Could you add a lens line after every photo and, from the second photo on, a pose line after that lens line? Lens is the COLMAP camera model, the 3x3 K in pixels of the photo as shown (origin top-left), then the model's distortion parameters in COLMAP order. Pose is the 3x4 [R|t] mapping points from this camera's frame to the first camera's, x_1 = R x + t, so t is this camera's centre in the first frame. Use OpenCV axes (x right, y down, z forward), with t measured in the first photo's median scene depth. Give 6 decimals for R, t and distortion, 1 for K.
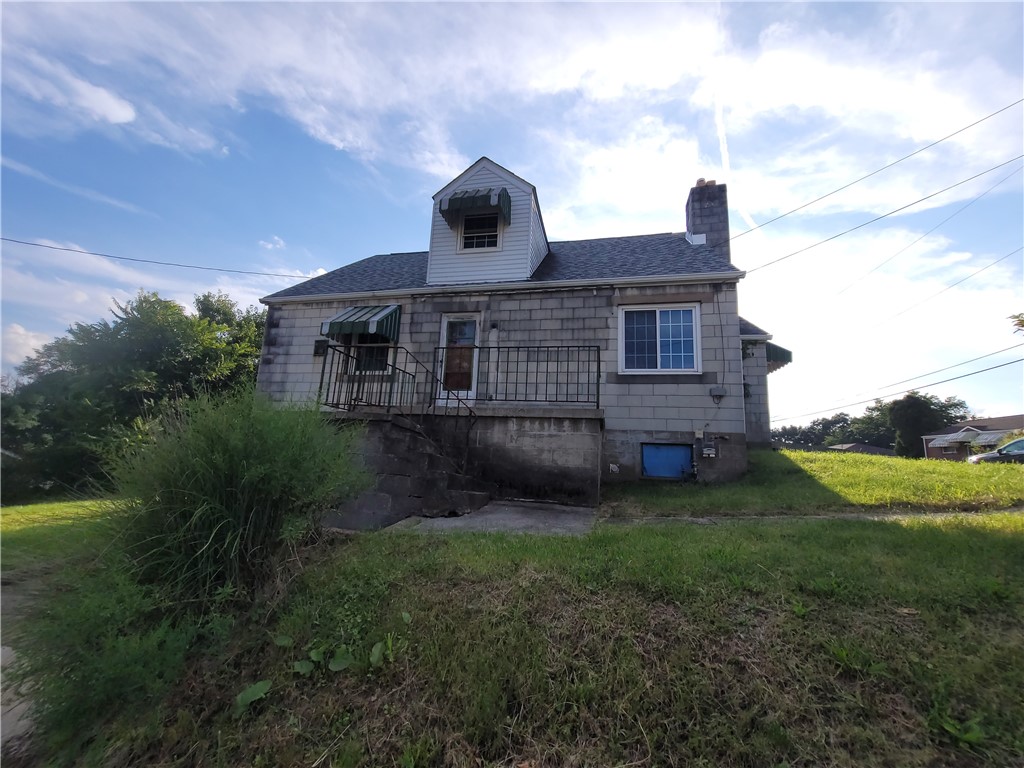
lens RADIAL K [[415.0, 0, 511.0], [0, 415.0, 380.3], [0, 0, 1]] dist [-0.004509, 0.000096]
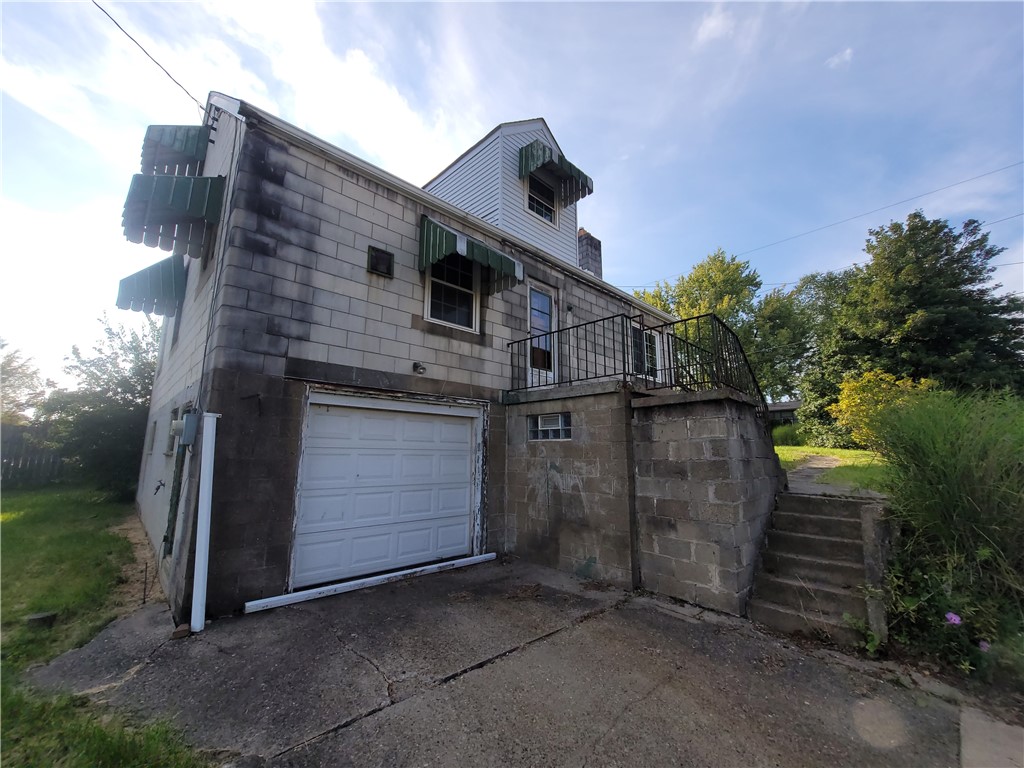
lens RADIAL K [[415.0, 0, 510.6], [0, 415.0, 381.8], [0, 0, 1]] dist [-0.004509, 0.000096]
pose [[0.544265, 0.103682, 0.832482, -0.816002], [-0.134879, 0.990238, -0.035147, 0.082908], [-0.828000, -0.093155, 0.552936, 0.500099]]
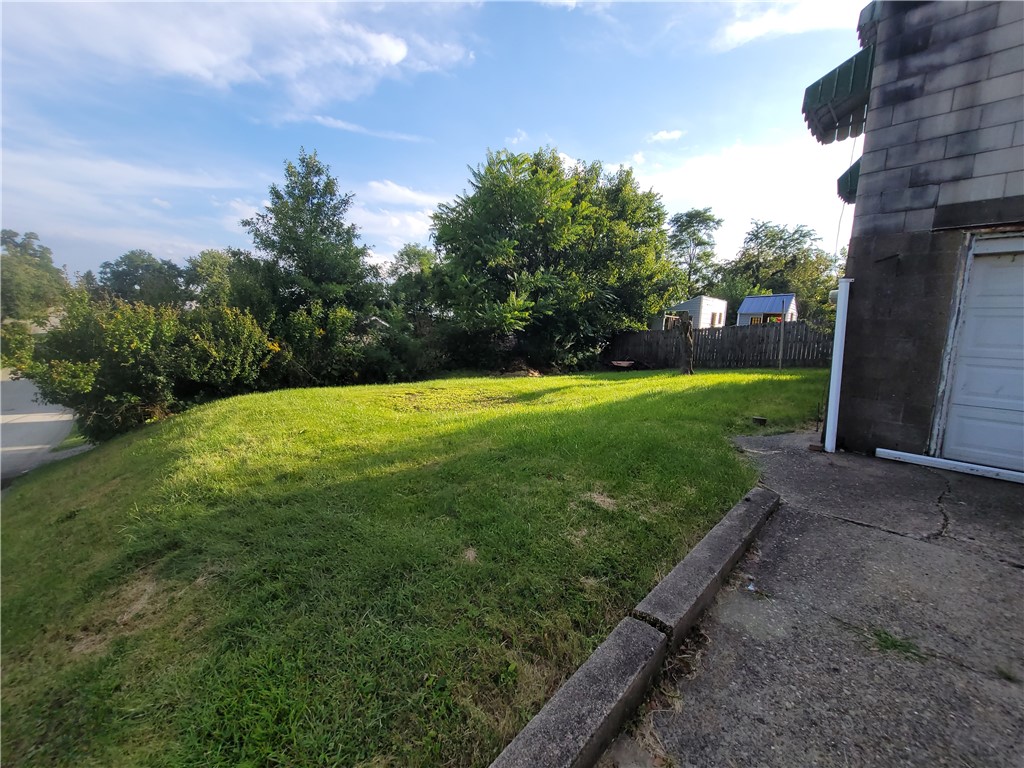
lens RADIAL K [[415.0, 0, 503.6], [0, 415.0, 379.7], [0, 0, 1]] dist [-0.004509, 0.000096]
pose [[0.833099, 0.054161, -0.550465, -0.688849], [0.091700, 0.967899, 0.234016, 0.105205], [0.545469, -0.245436, 0.801389, 0.352295]]
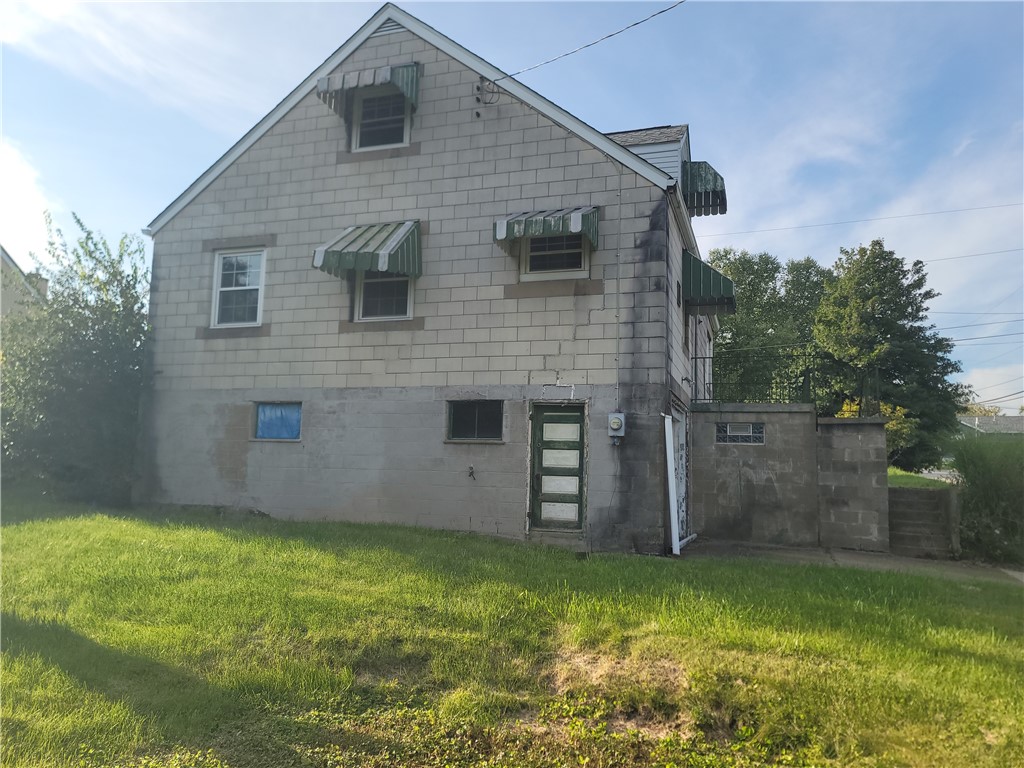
lens RADIAL K [[746.9, 0, 511.8], [0, 746.9, 387.5], [0, 0, 1]] dist [0.035725, 0.006205]
pose [[0.095971, 0.078488, 0.992285, -1.947697], [-0.205496, 0.976973, -0.057402, 0.238759], [-0.973941, -0.198401, 0.109890, 1.227309]]
